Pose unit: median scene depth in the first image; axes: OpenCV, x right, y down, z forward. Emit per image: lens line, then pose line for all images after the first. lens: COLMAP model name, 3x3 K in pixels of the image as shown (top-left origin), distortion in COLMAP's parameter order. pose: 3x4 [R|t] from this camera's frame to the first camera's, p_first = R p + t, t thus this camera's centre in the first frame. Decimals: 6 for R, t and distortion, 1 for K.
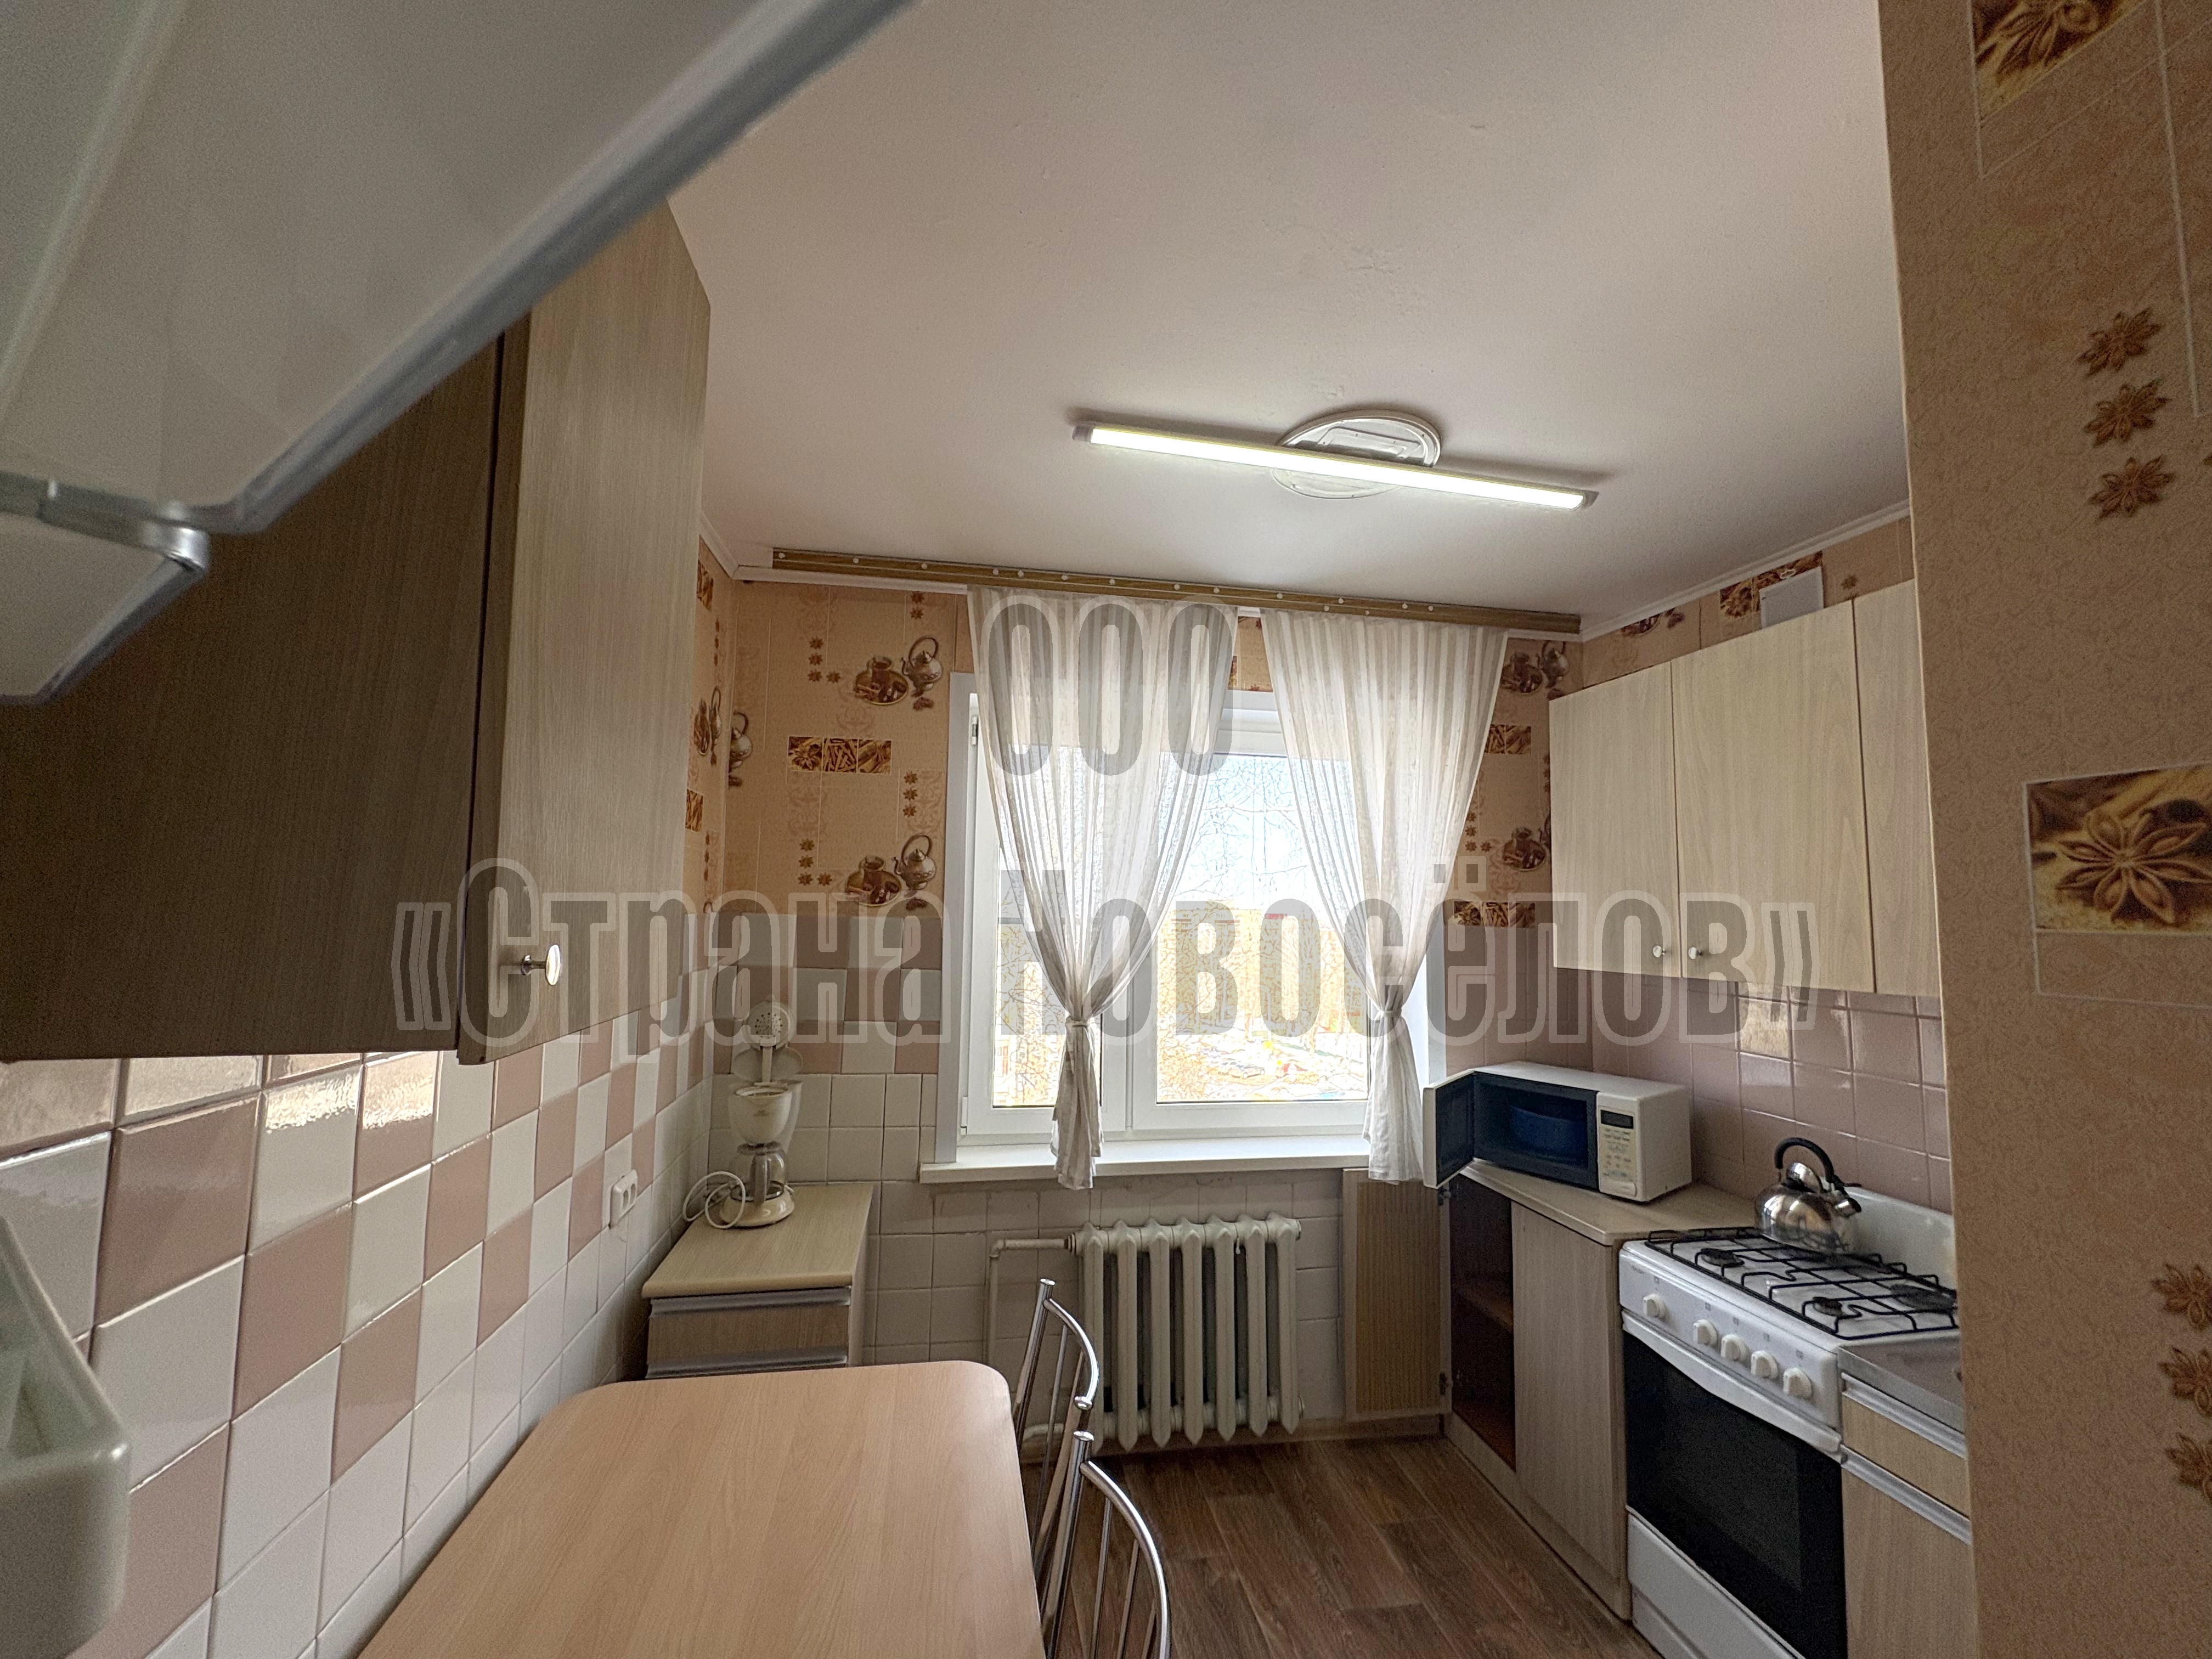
lens RADIAL K [[867.1, 0, 1102.9], [0, 867.1, 834.3], [0, 0, 1]] dist [0.003970, 0.000384]
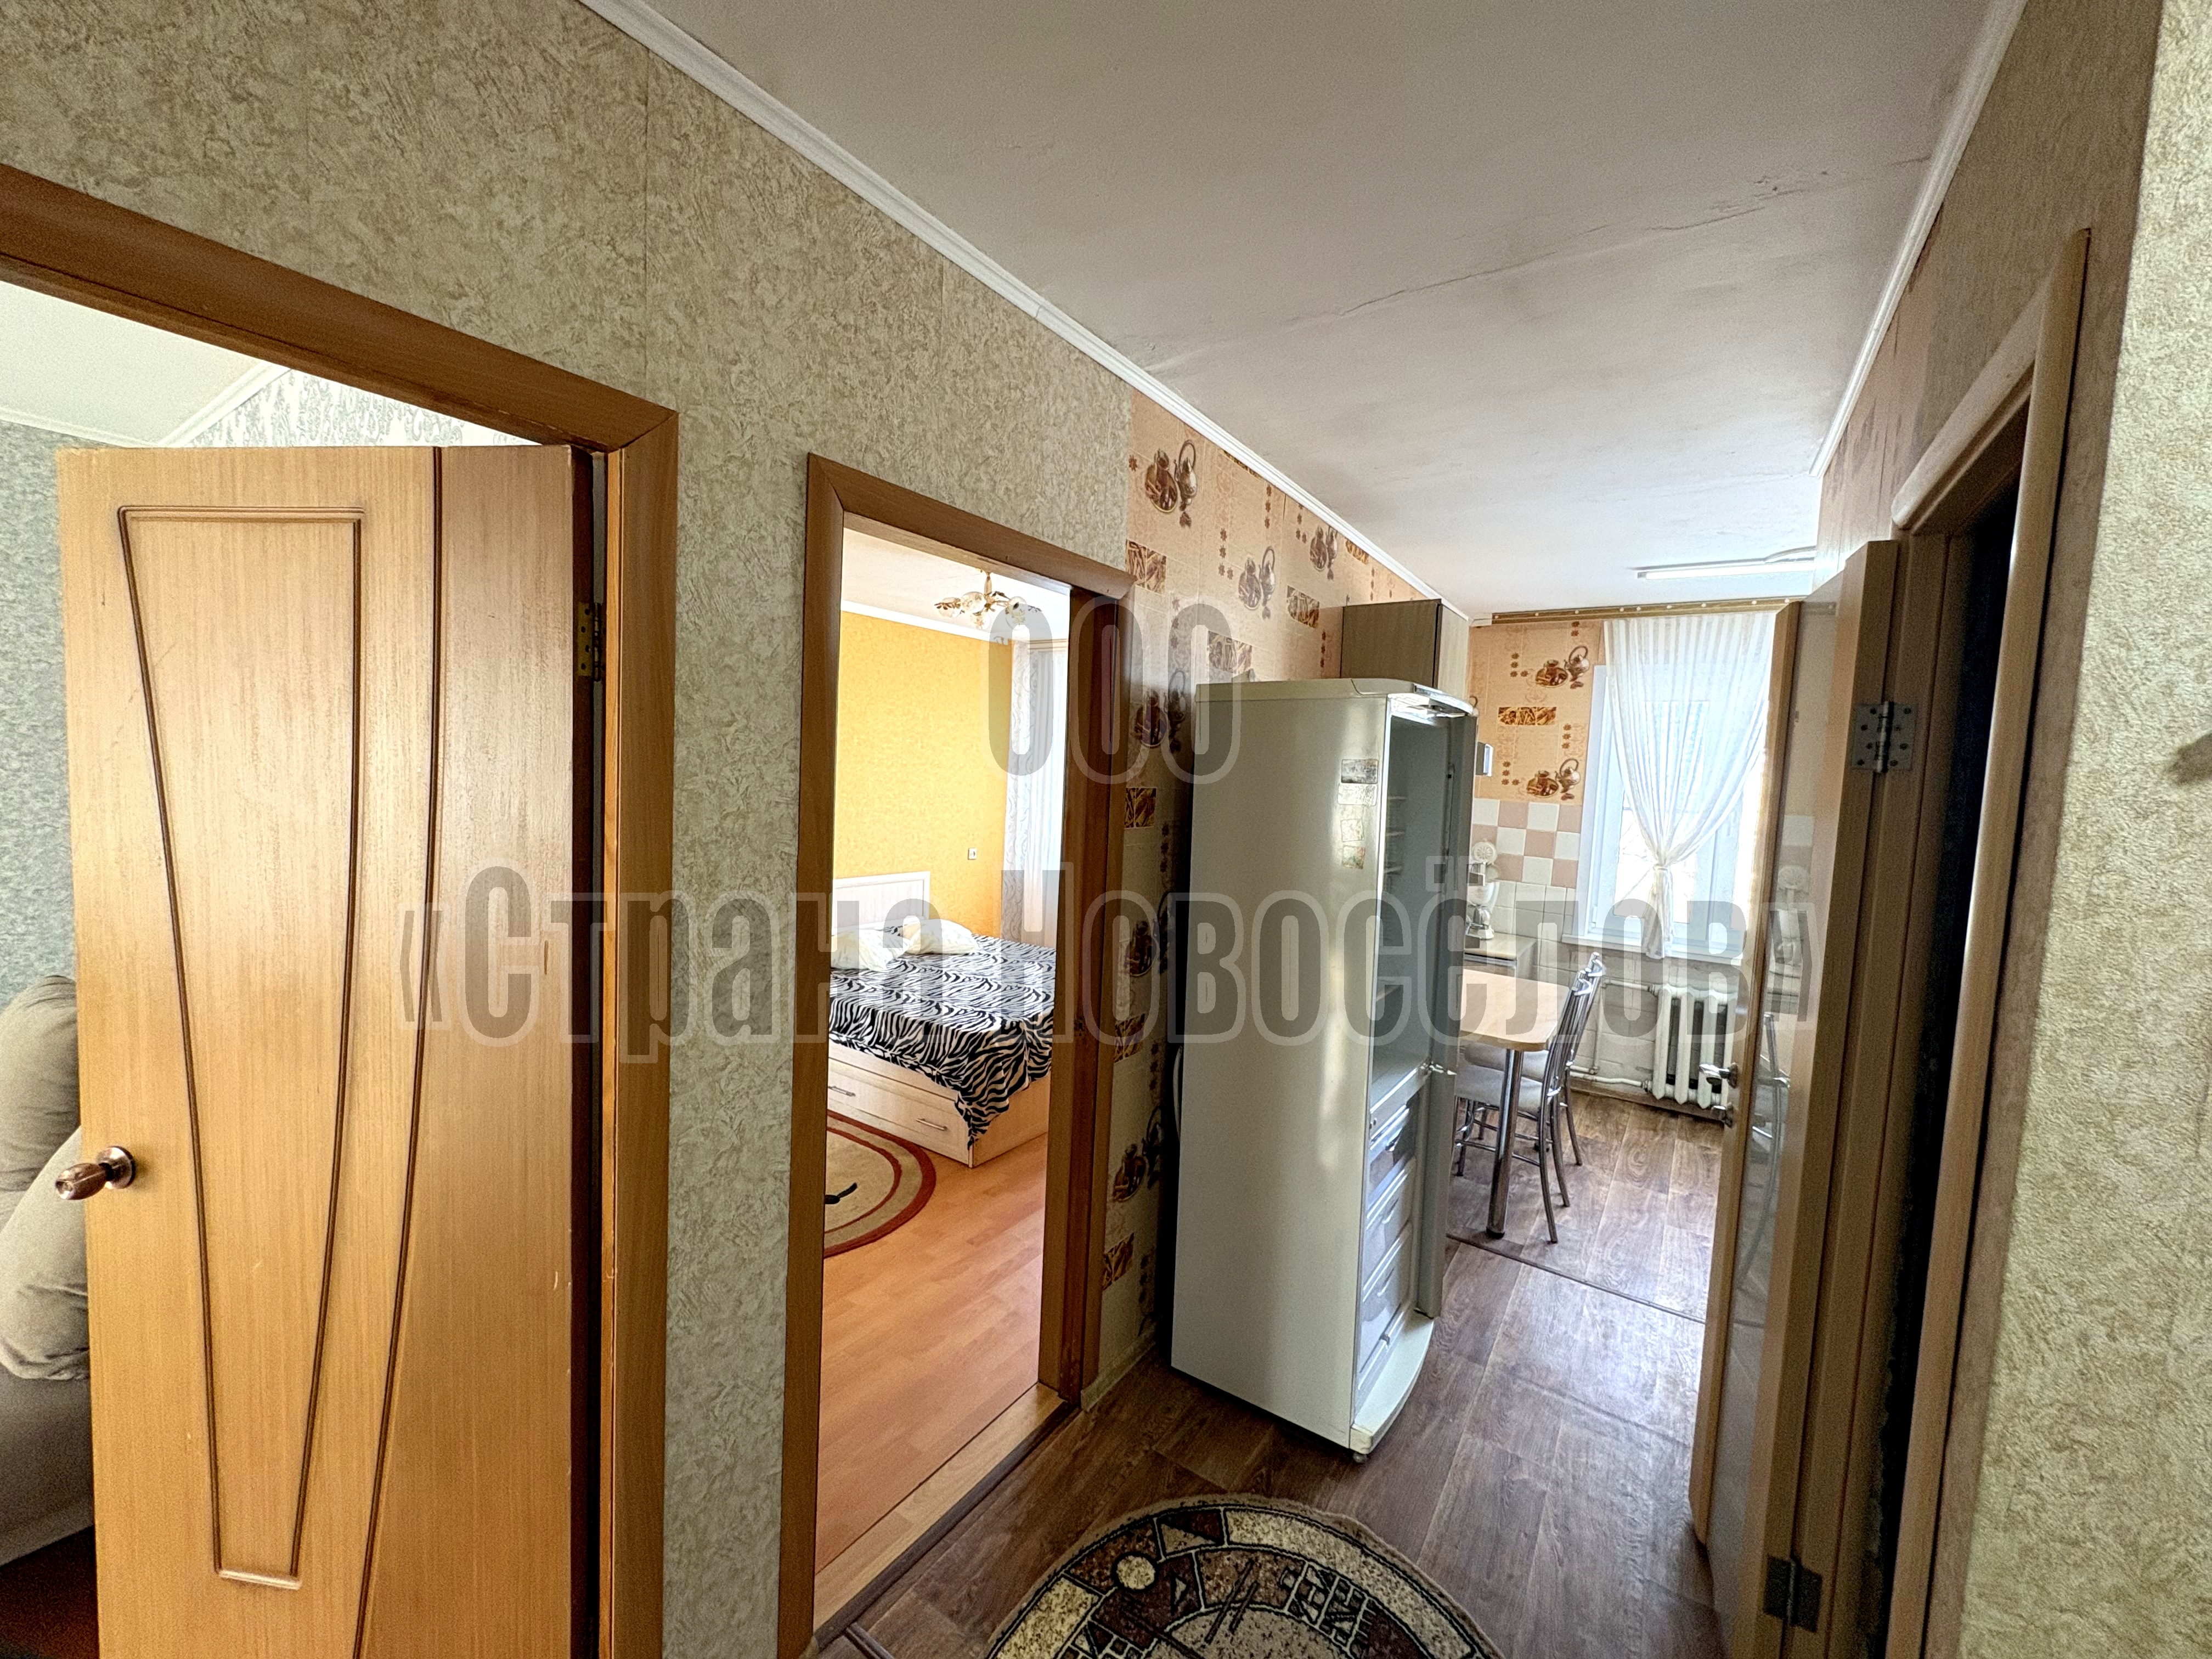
lens RADIAL K [[867.1, 0, 1122.8], [0, 867.1, 834.9], [0, 0, 1]] dist [0.003970, 0.000384]
pose [[0.721672, 0.065233, -0.689155, 0.370713], [0.017536, 0.993508, 0.112405, -0.061583], [0.692013, -0.093205, 0.715842, -0.953515]]
